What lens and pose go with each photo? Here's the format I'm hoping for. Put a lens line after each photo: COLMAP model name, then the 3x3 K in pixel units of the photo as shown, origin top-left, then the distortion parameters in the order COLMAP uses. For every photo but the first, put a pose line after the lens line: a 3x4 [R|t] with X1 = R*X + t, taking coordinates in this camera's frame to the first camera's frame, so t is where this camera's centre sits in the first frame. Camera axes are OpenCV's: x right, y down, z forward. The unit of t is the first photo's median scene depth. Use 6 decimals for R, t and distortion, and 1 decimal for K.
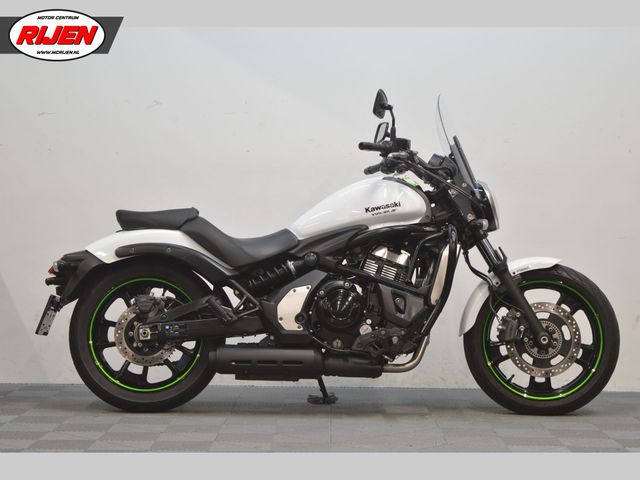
lens RADIAL K [[1368.0, 0, 320.0], [0, 1368.0, 240.0], [0, 0, 1]] dist [0.002958, 0.132367]
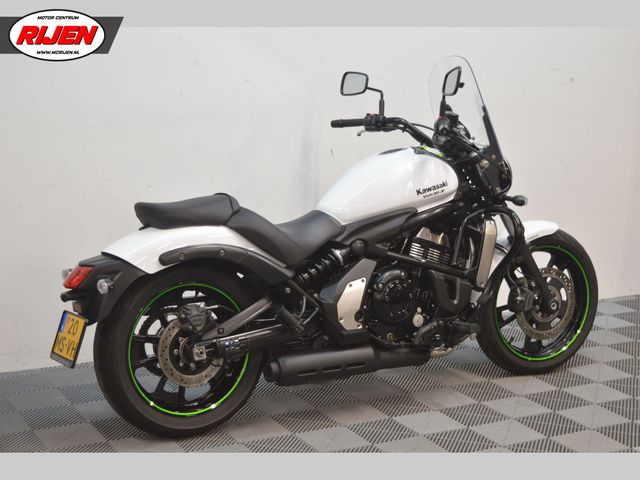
lens RADIAL K [[1152.3, 0, 320.0], [0, 1152.3, 240.0], [0, 0, 1]] dist [0.005302, -0.007691]
pose [[0.869425, -0.081223, 0.487343, -0.402139], [-0.018495, 0.980352, 0.196385, -0.140611], [-0.493719, -0.179756, 0.850841, 0.362831]]
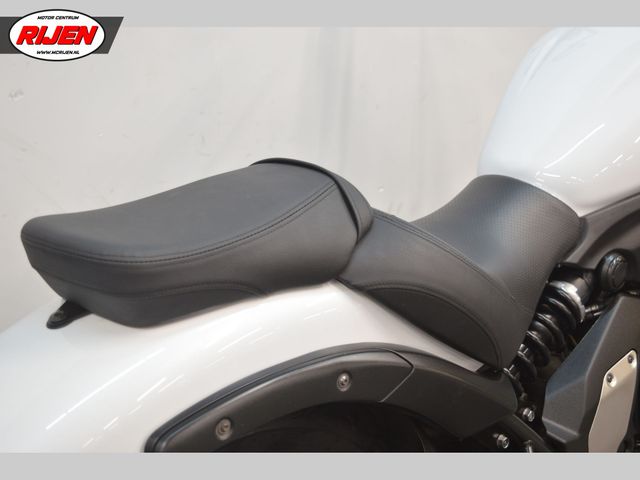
lens RADIAL K [[991.8, 0, 320.0], [0, 991.8, 240.0], [0, 0, 1]] dist [-0.032755, -0.019651]
pose [[0.740120, -0.212425, 0.638042, -0.222530], [-0.044879, 0.931079, 0.362045, -0.081635], [-0.670975, -0.296592, 0.679578, 0.881945]]
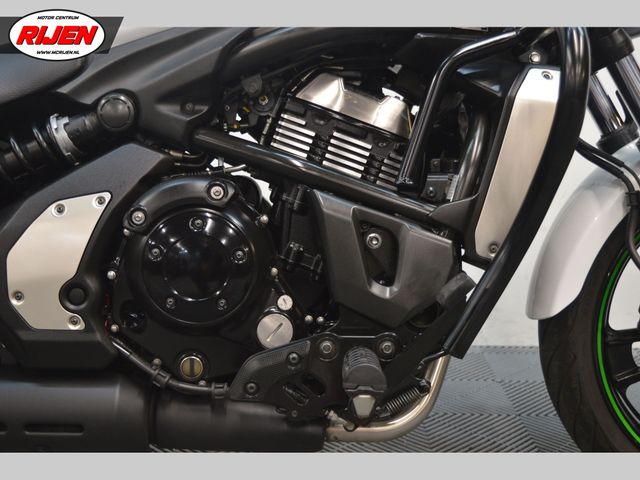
lens RADIAL K [[846.6, 0, 320.0], [0, 846.6, 240.0], [0, 0, 1]] dist [-0.033904, -0.046795]
pose [[0.999864, 0.004274, 0.015923, 0.040399], [-0.006929, 0.985317, 0.170592, 0.009213], [-0.014960, -0.170679, 0.985213, 0.790046]]
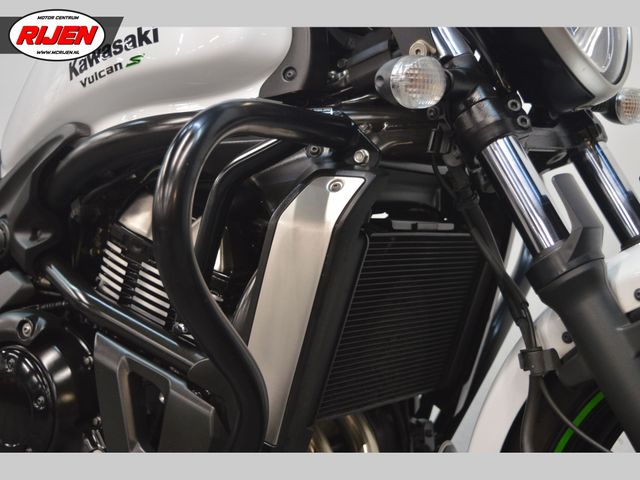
lens RADIAL K [[991.8, 0, 320.0], [0, 991.8, 240.0], [0, 0, 1]] dist [-0.032755, -0.019651]
pose [[0.806654, -0.002326, -0.591020, 0.195093], [0.067966, 0.993723, 0.088852, -0.001500], [0.587104, -0.111842, 0.801749, 0.856131]]
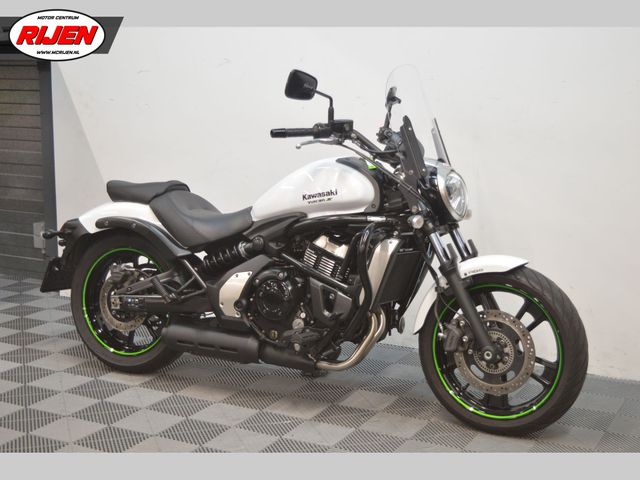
lens RADIAL K [[991.8, 0, 320.0], [0, 991.8, 240.0], [0, 0, 1]] dist [-0.032755, -0.019651]
pose [[0.890706, 0.073112, -0.448662, 0.346037], [-0.002595, 0.987783, 0.155812, -0.097451], [0.454573, -0.137619, 0.880014, 0.404977]]
